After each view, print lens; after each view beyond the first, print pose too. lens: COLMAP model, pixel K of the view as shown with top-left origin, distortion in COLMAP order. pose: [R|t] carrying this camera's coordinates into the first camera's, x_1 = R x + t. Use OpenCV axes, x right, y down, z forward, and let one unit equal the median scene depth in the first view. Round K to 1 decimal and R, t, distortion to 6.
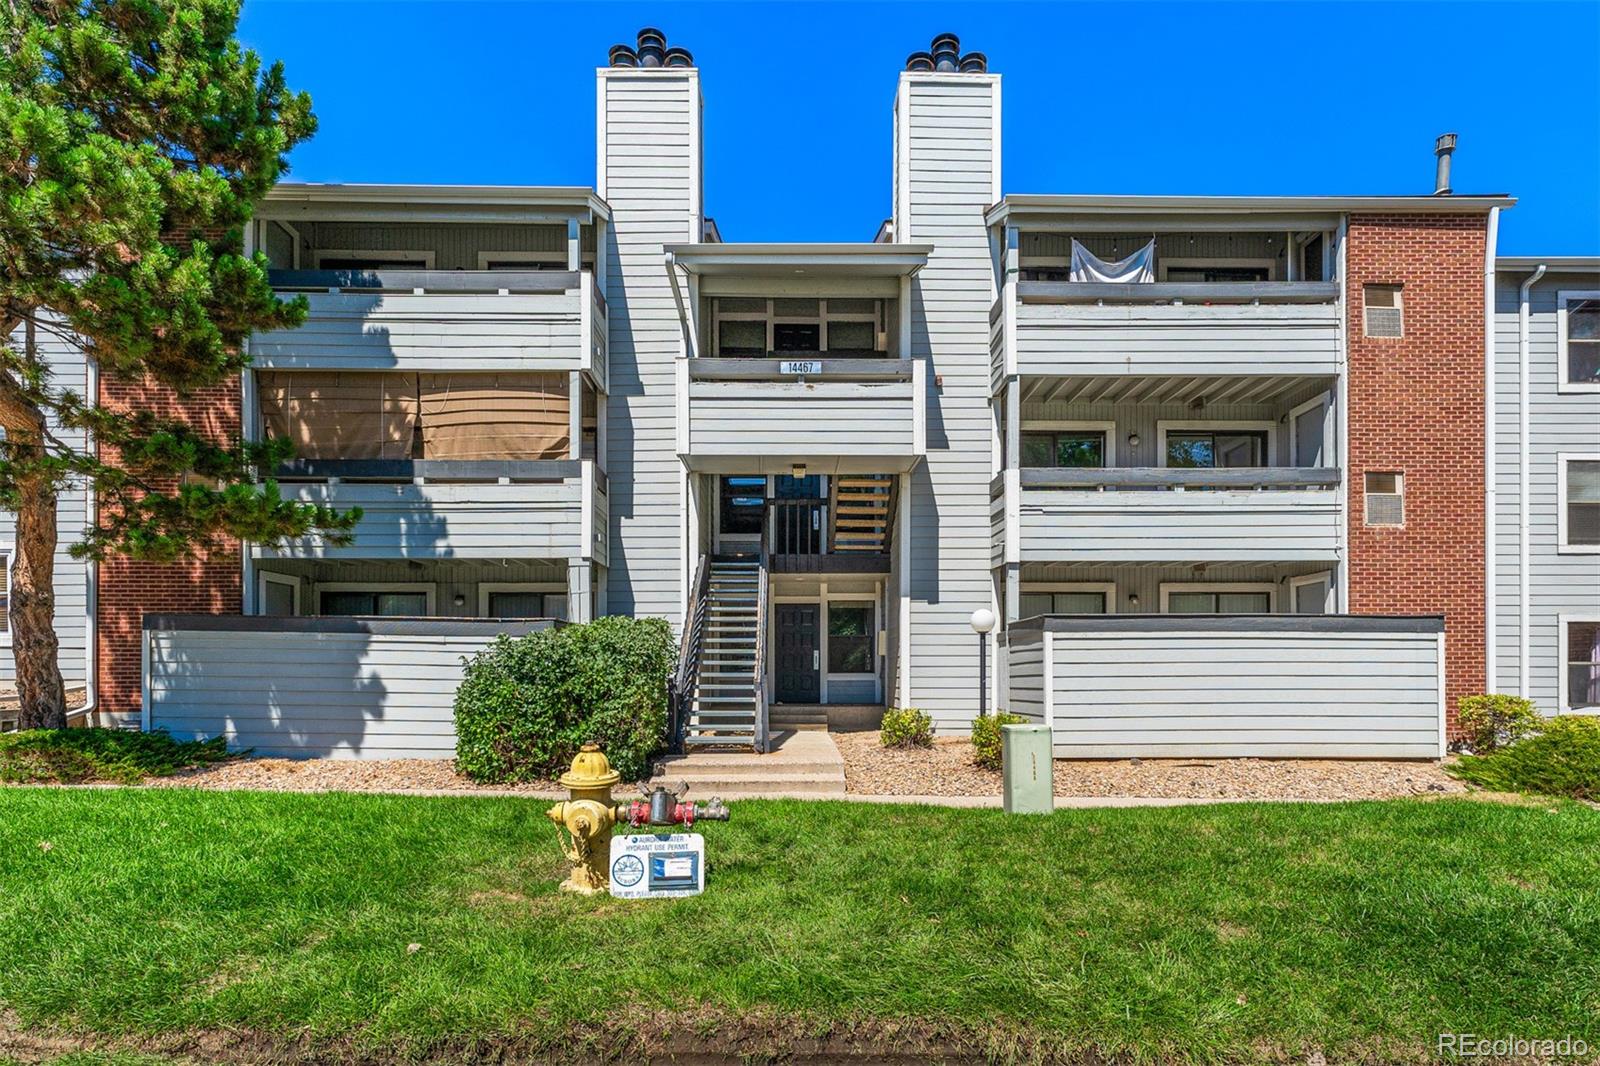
lens RADIAL K [[788.9, 0, 760.2], [0, 788.9, 675.2], [0, 0, 1]] dist [0.001546, 0.000484]
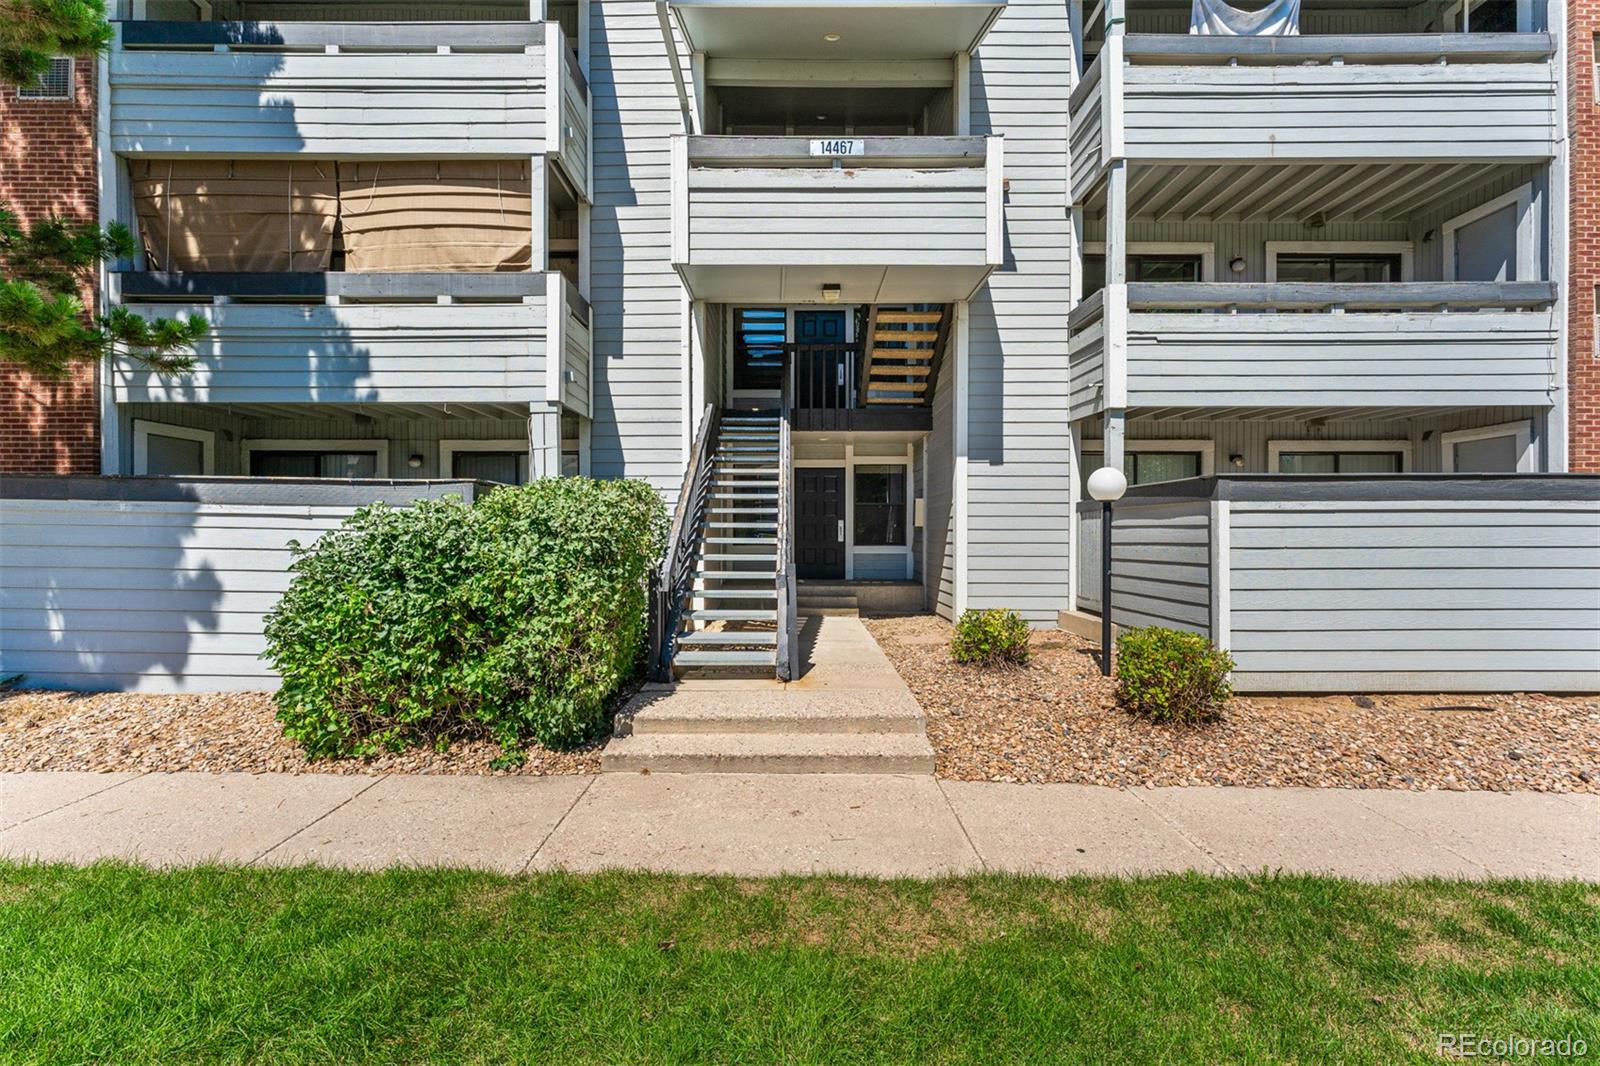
lens RADIAL K [[630.9, 0, 764.4], [0, 630.9, 539.8], [0, 0, 1]] dist [0.001401, 0.000119]
pose [[0.999921, 0.001679, -0.012449, -0.009323], [-0.001553, 0.999948, 0.010095, -0.022405], [0.012465, -0.010075, 0.999872, 0.388844]]
